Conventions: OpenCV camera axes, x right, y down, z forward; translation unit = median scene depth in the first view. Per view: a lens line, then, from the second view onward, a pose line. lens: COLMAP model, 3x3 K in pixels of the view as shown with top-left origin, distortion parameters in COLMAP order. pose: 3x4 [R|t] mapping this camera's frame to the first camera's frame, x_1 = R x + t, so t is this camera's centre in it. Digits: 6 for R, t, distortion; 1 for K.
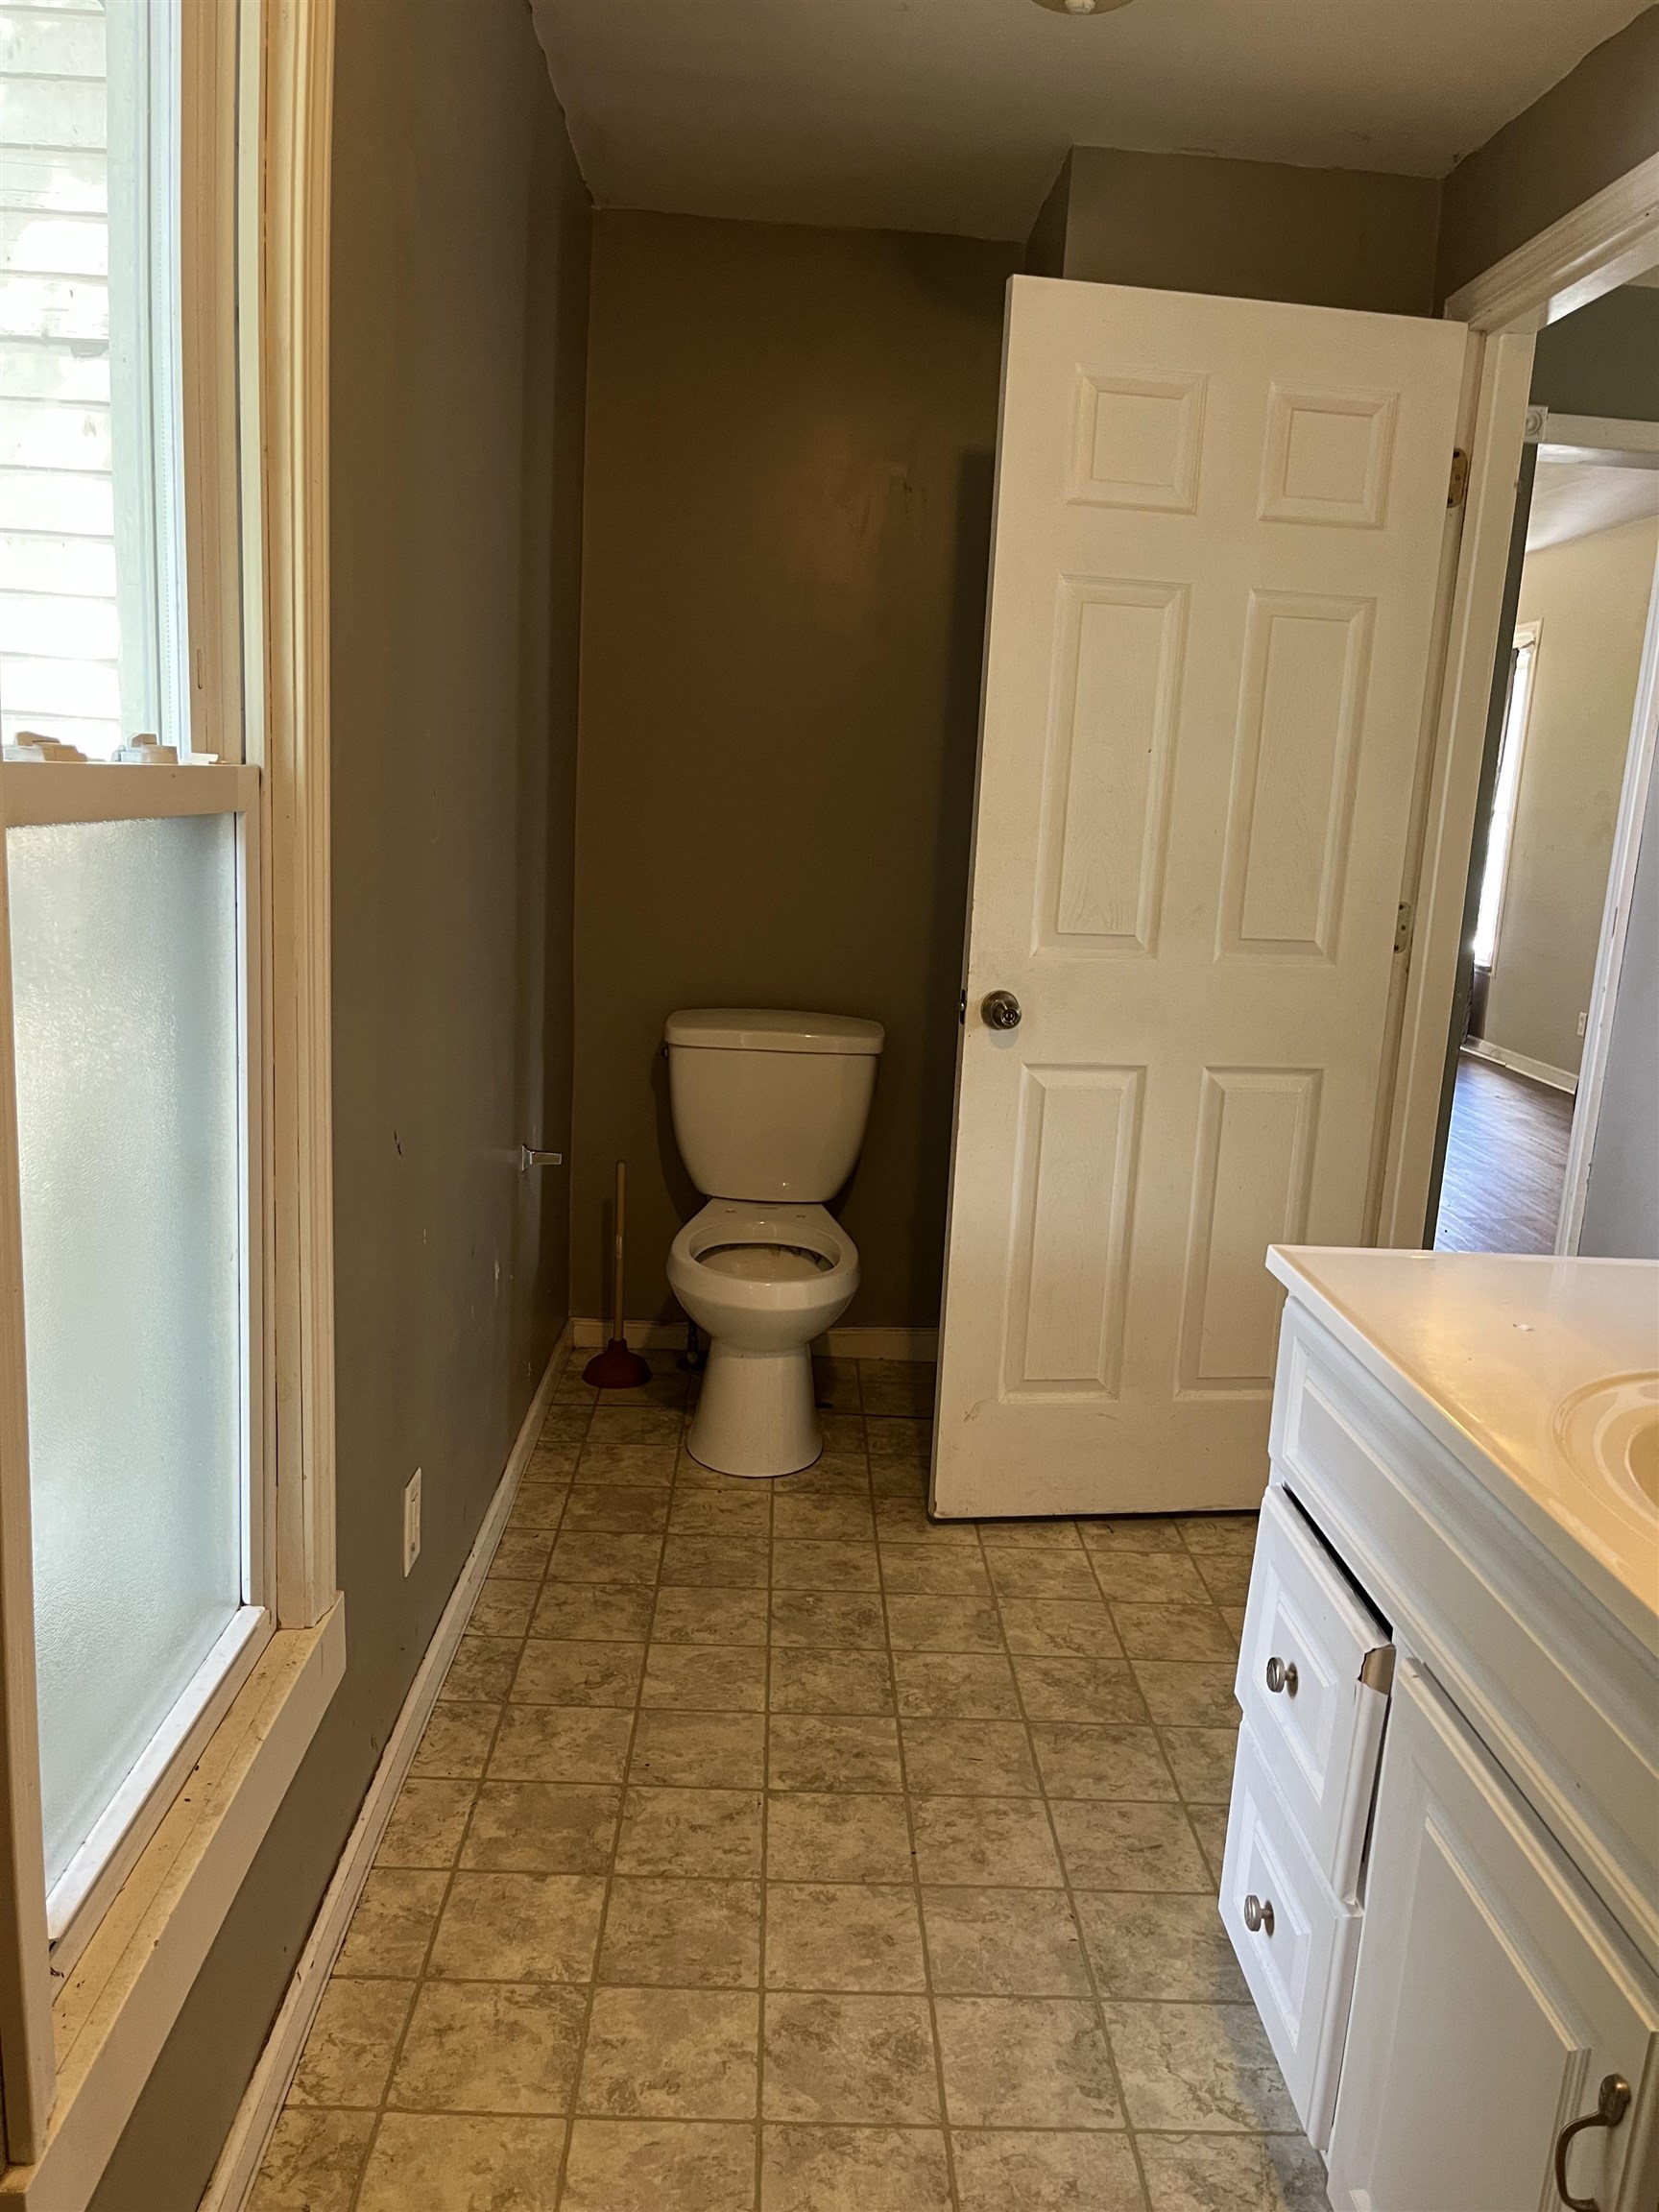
lens RADIAL K [[1667.5, 0, 832.8], [0, 1667.5, 1112.5], [0, 0, 1]] dist [0.012177, -0.011478]
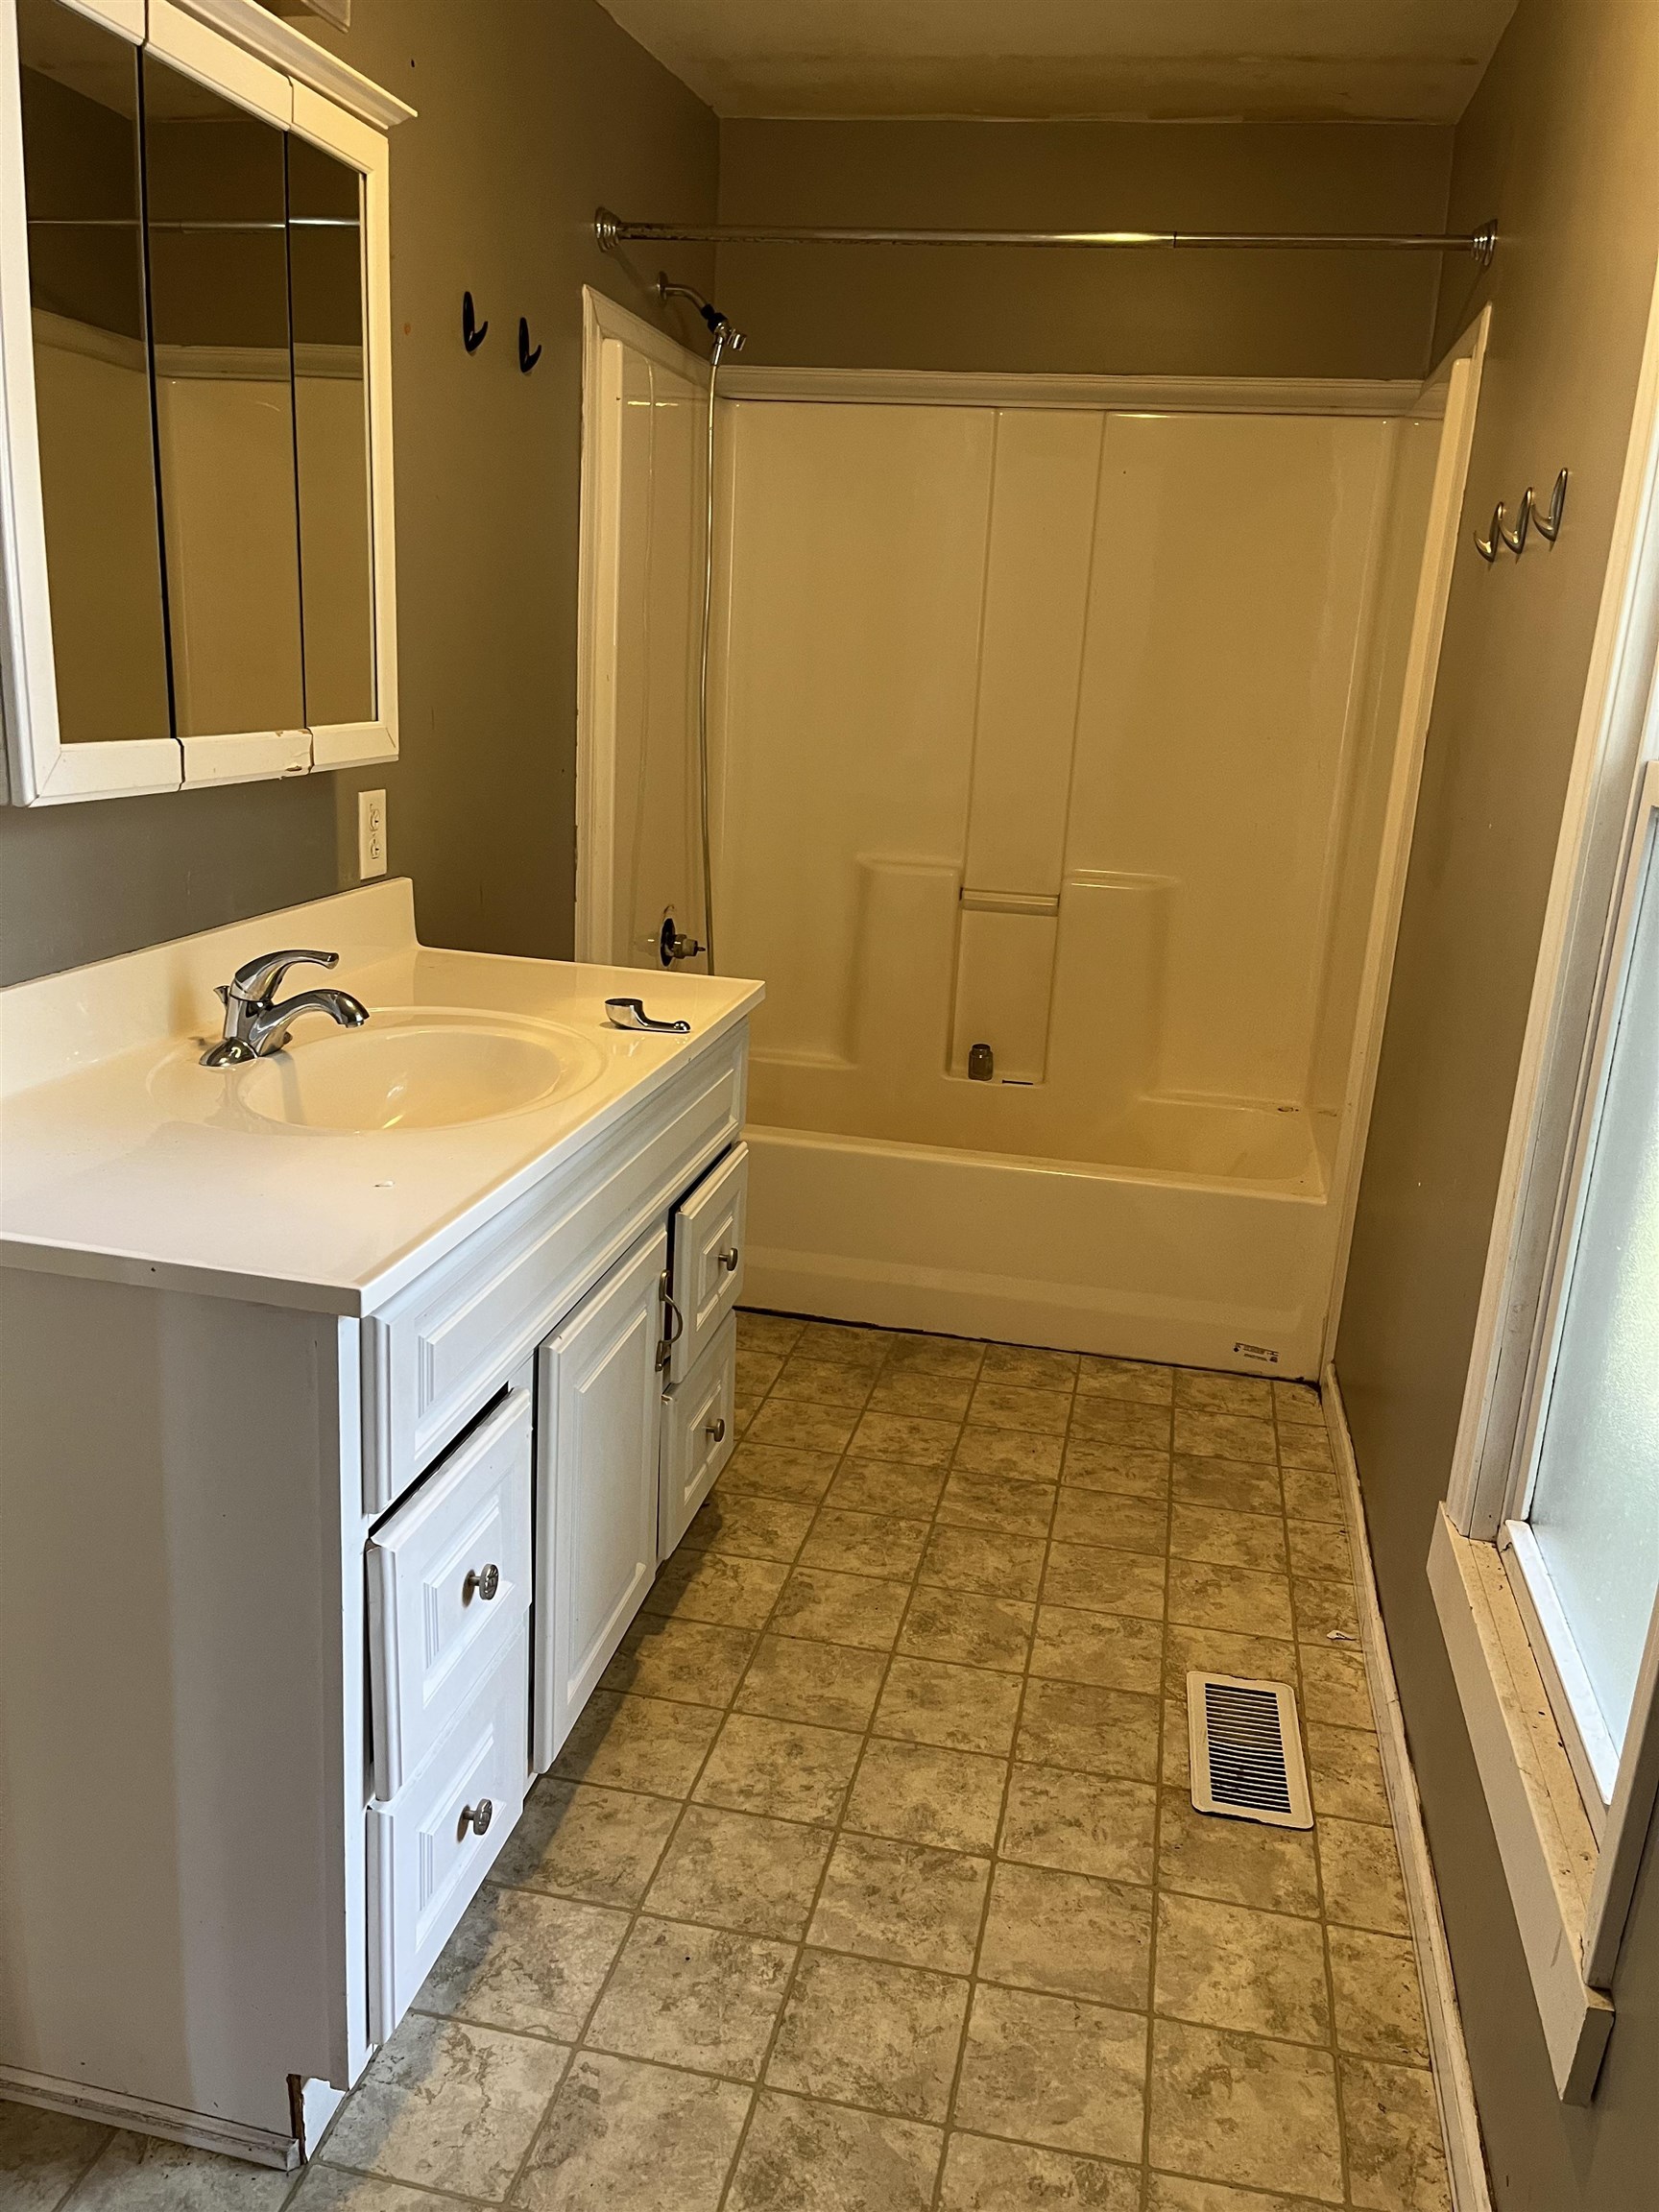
lens RADIAL K [[1667.5, 0, 791.1], [0, 1667.5, 1355.2], [0, 0, 1]] dist [0.012177, -0.011478]
pose [[-0.962023, -0.201771, 0.183846, -0.046501], [-0.063046, 0.819541, 0.569541, -0.318211], [-0.265586, 0.536321, -0.801139, 1.634655]]
